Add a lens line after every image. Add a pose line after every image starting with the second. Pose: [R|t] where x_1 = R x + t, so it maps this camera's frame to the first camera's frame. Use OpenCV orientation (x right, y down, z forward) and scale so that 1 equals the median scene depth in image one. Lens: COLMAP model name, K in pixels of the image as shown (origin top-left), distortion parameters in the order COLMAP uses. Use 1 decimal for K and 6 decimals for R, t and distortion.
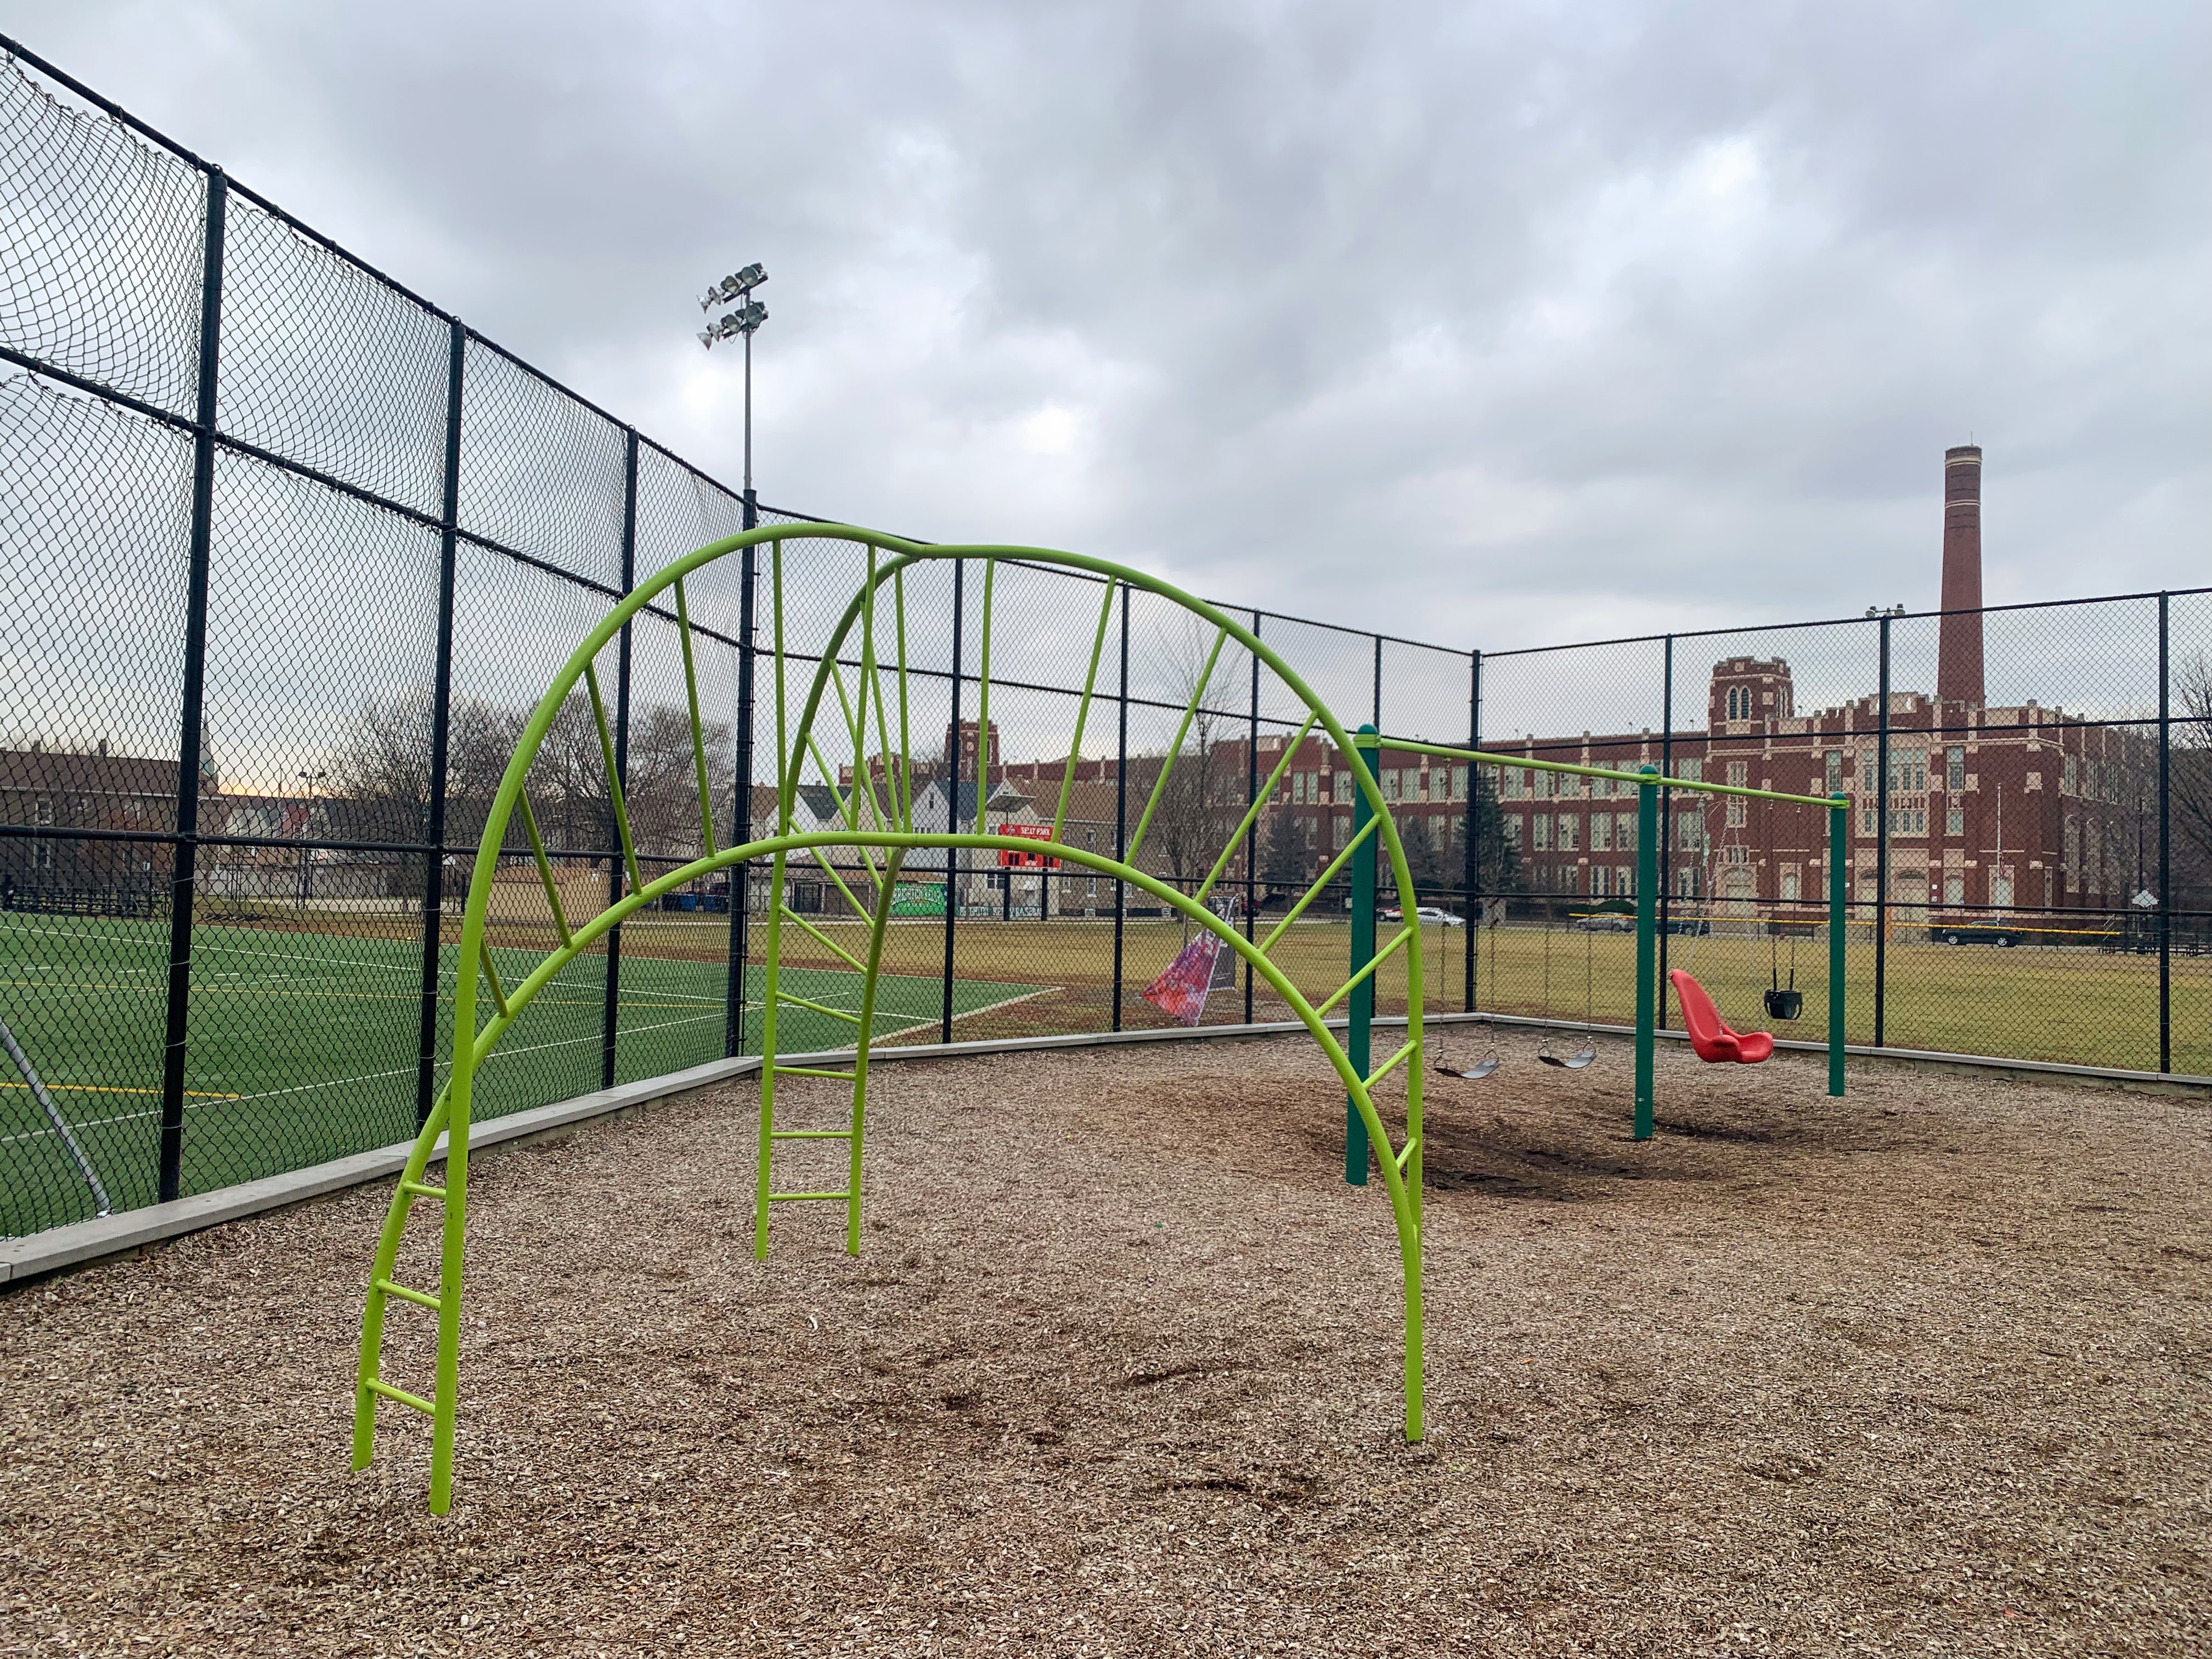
lens RADIAL K [[1695.8, 0, 1097.1], [0, 1695.8, 830.7], [0, 0, 1]] dist [0.009663, -0.001959]
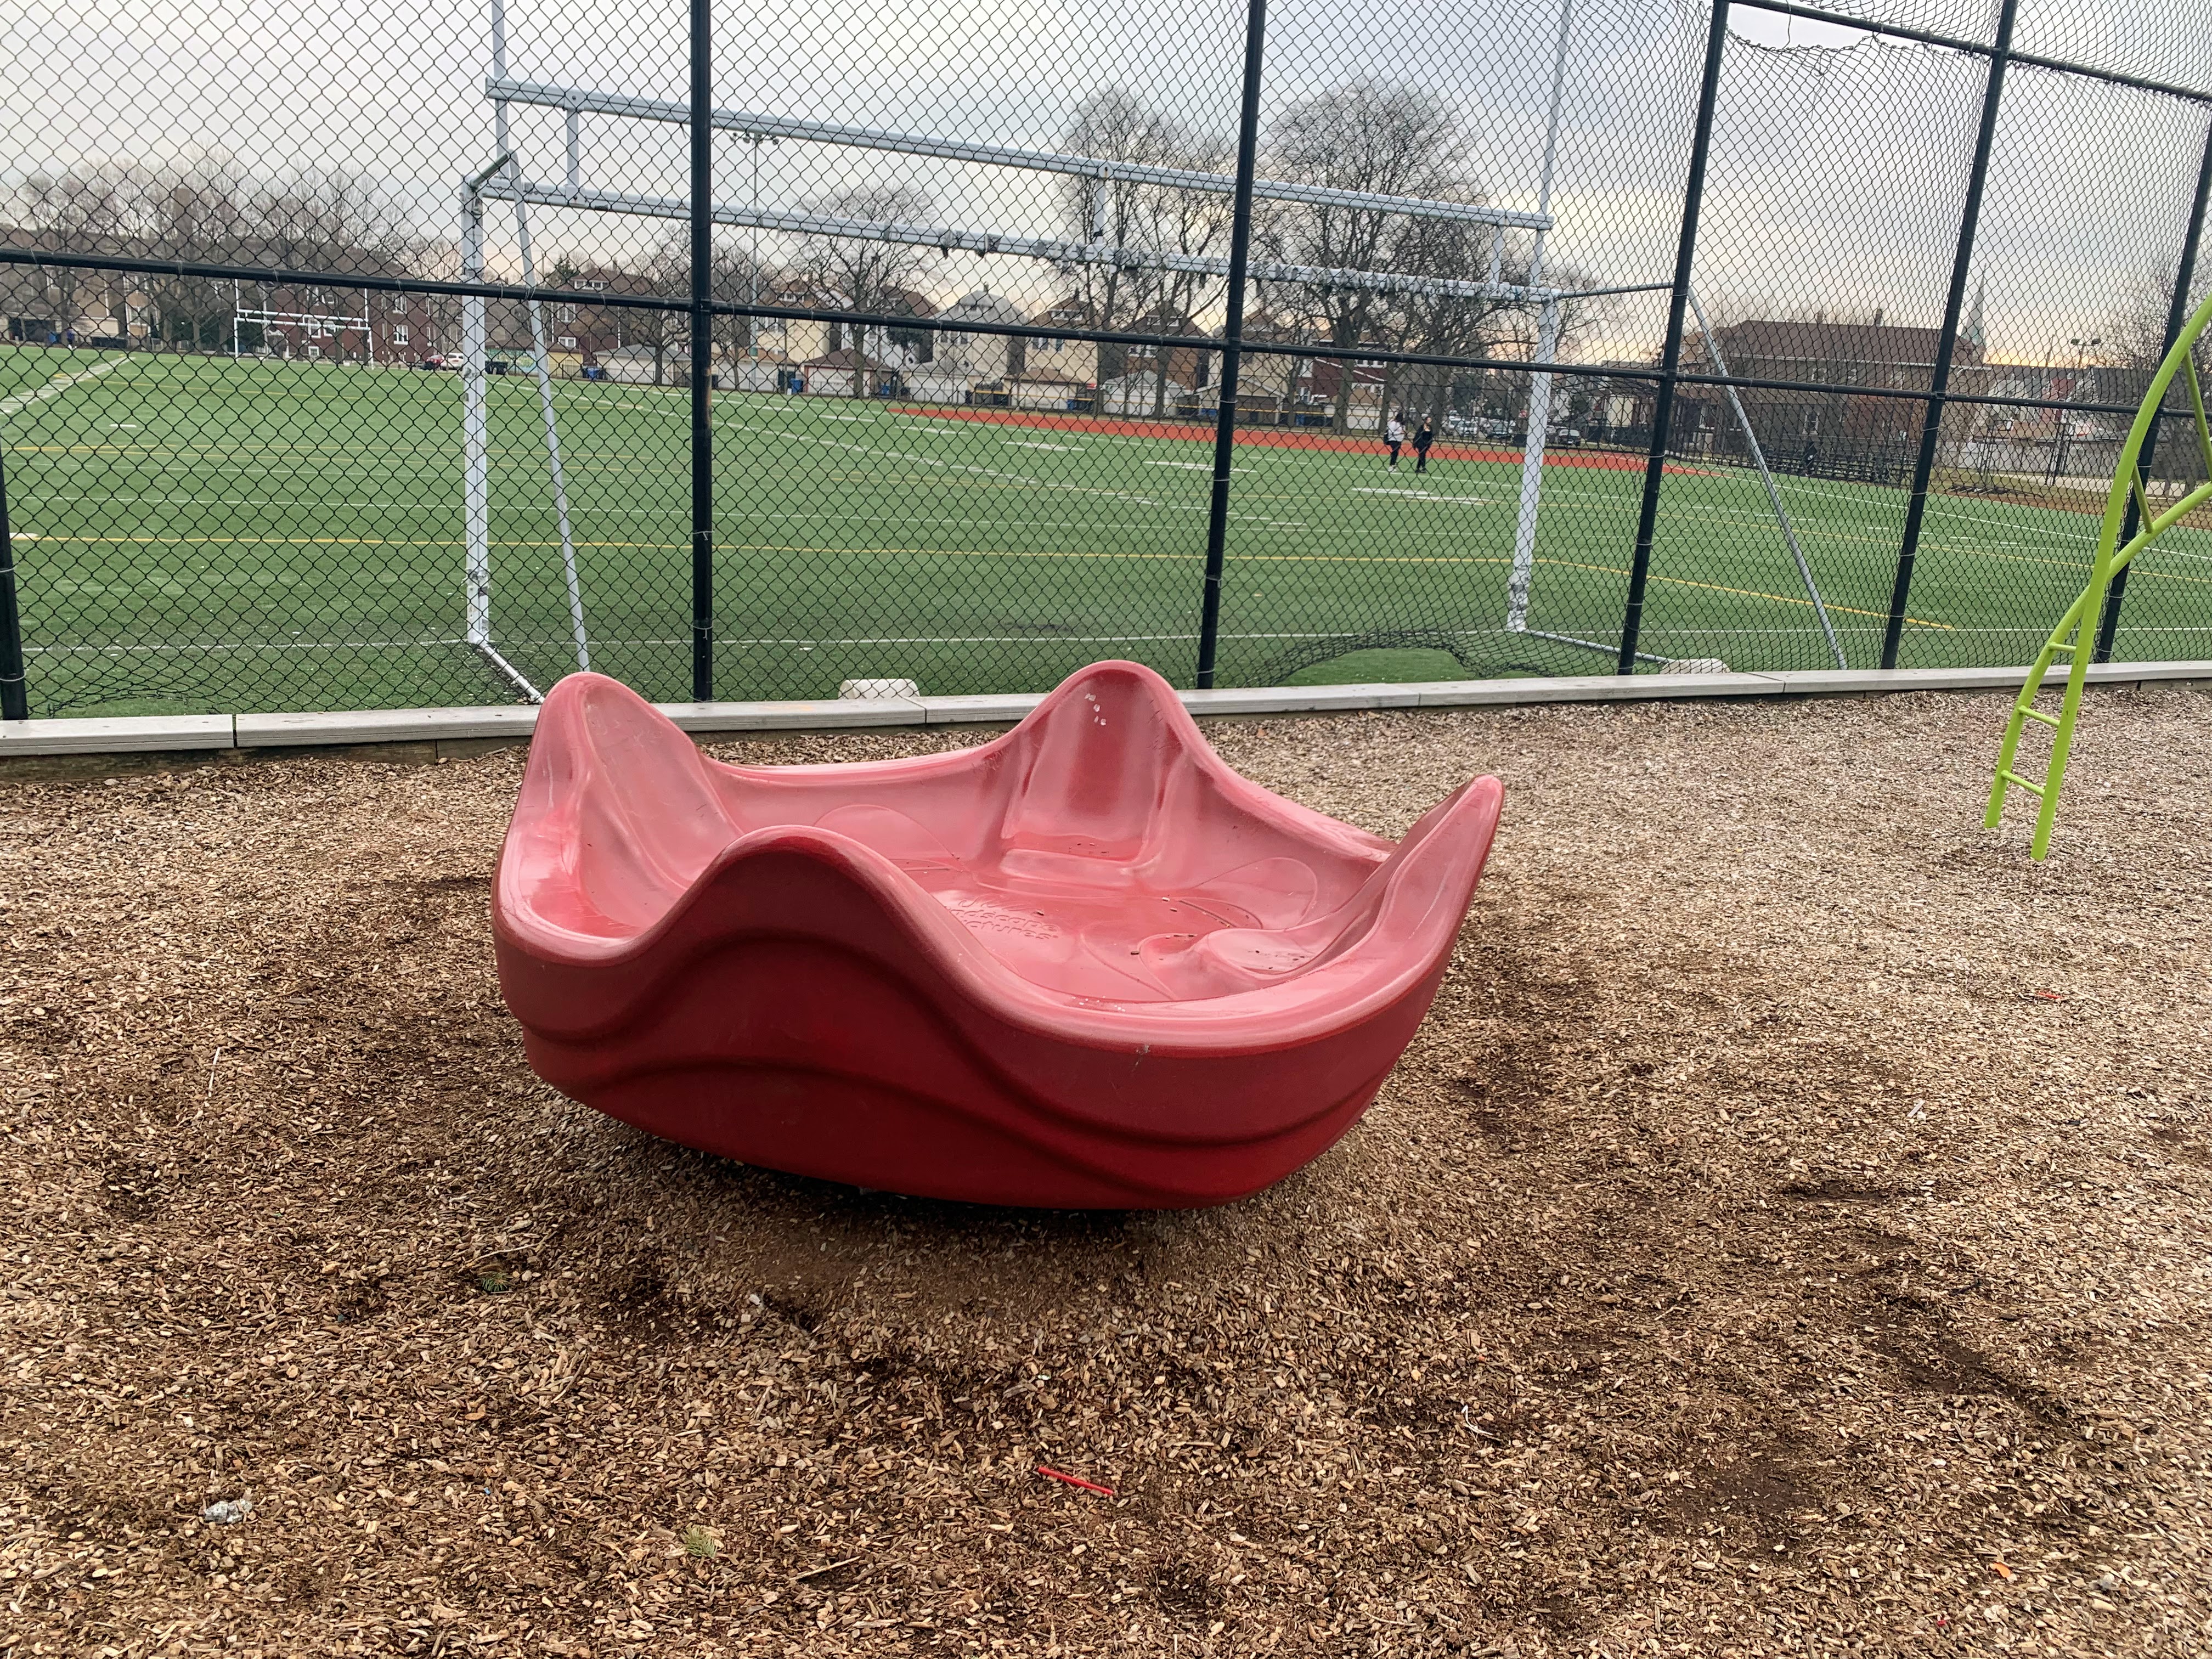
lens RADIAL K [[1695.8, 0, 1096.7], [0, 1695.8, 825.0], [0, 0, 1]] dist [0.009663, -0.001959]
pose [[0.587327, 0.210855, -0.781401, 0.172724], [-0.016530, 0.968391, 0.248888, 0.009243], [0.809181, -0.133262, 0.572248, -0.309293]]
